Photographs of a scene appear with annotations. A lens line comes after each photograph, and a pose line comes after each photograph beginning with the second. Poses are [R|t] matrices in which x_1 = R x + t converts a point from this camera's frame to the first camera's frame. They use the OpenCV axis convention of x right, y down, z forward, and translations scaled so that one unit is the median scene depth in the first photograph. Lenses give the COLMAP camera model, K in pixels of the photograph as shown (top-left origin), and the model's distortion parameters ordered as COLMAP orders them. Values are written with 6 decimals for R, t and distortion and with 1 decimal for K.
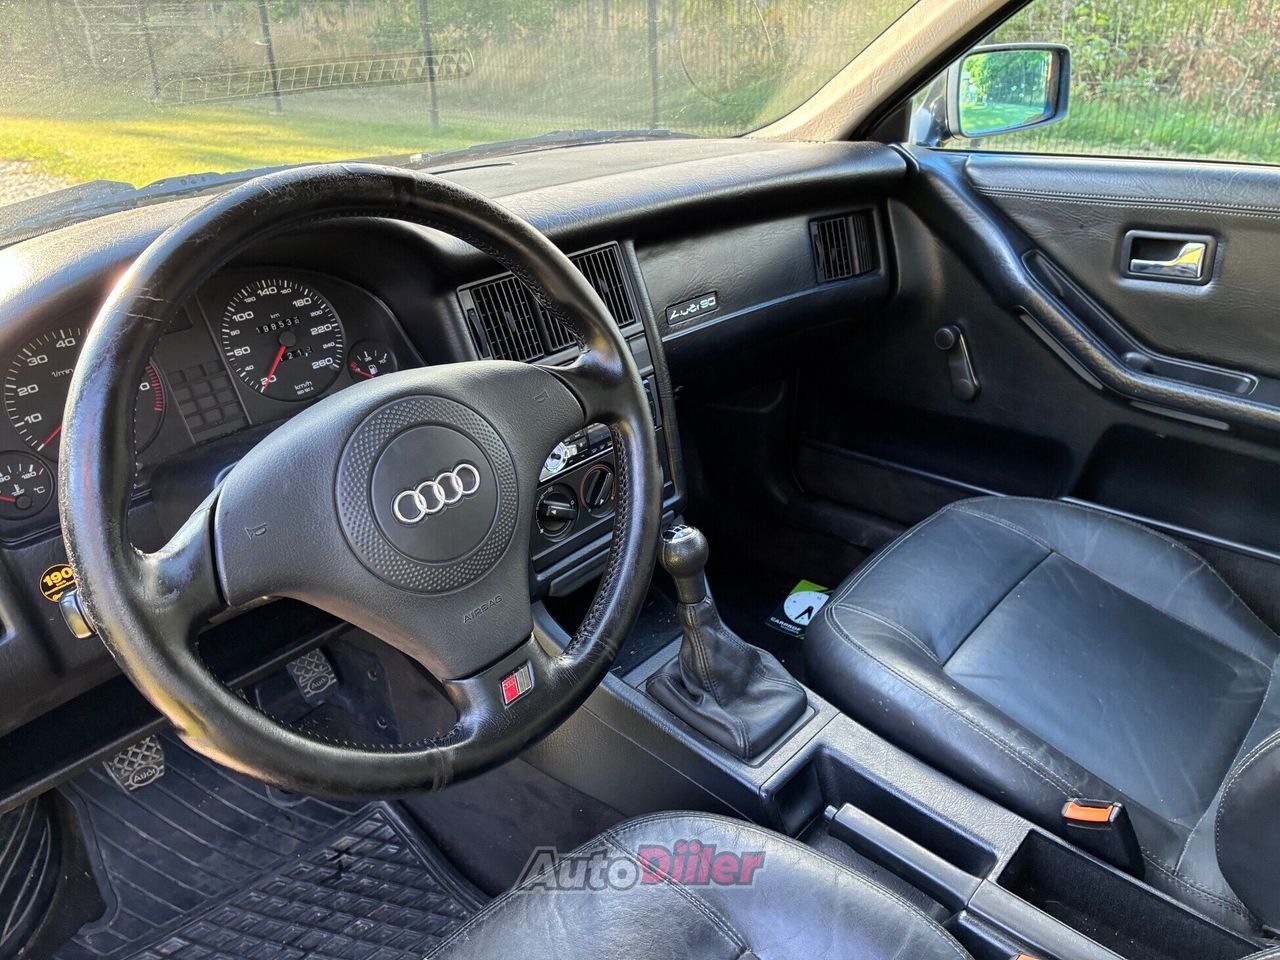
lens RADIAL K [[984.6, 0, 639.6], [0, 984.6, 479.5], [0, 0, 1]] dist [0.022589, -0.010648]
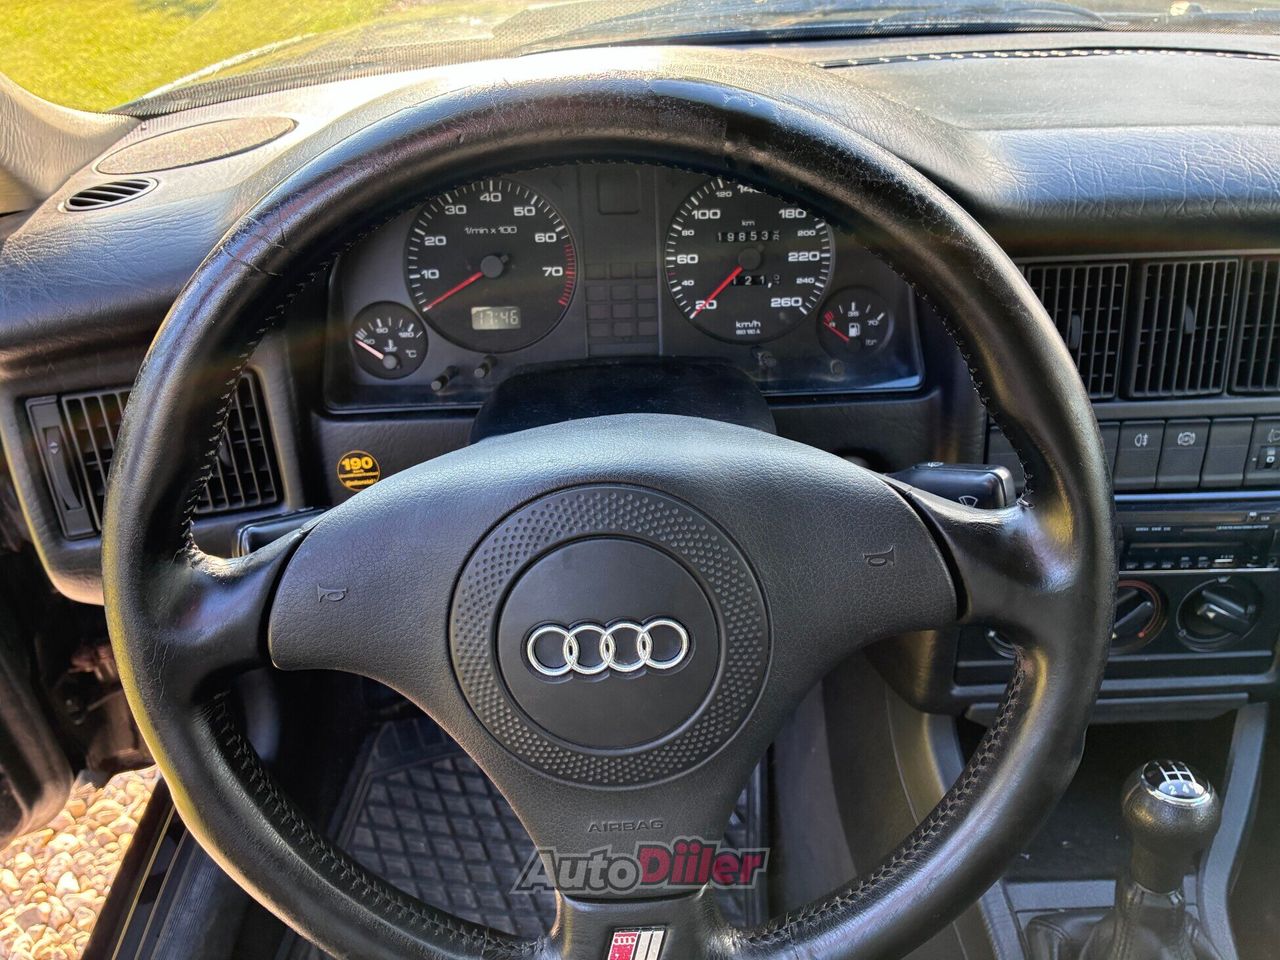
lens RADIAL K [[984.6, 0, 640.8], [0, 984.6, 480.9], [0, 0, 1]] dist [0.022589, -0.010648]
pose [[0.694969, 0.447922, -0.562480, 0.077688], [-0.332356, 0.893794, 0.301118, -0.192842], [0.637619, -0.022324, 0.770029, 0.384473]]
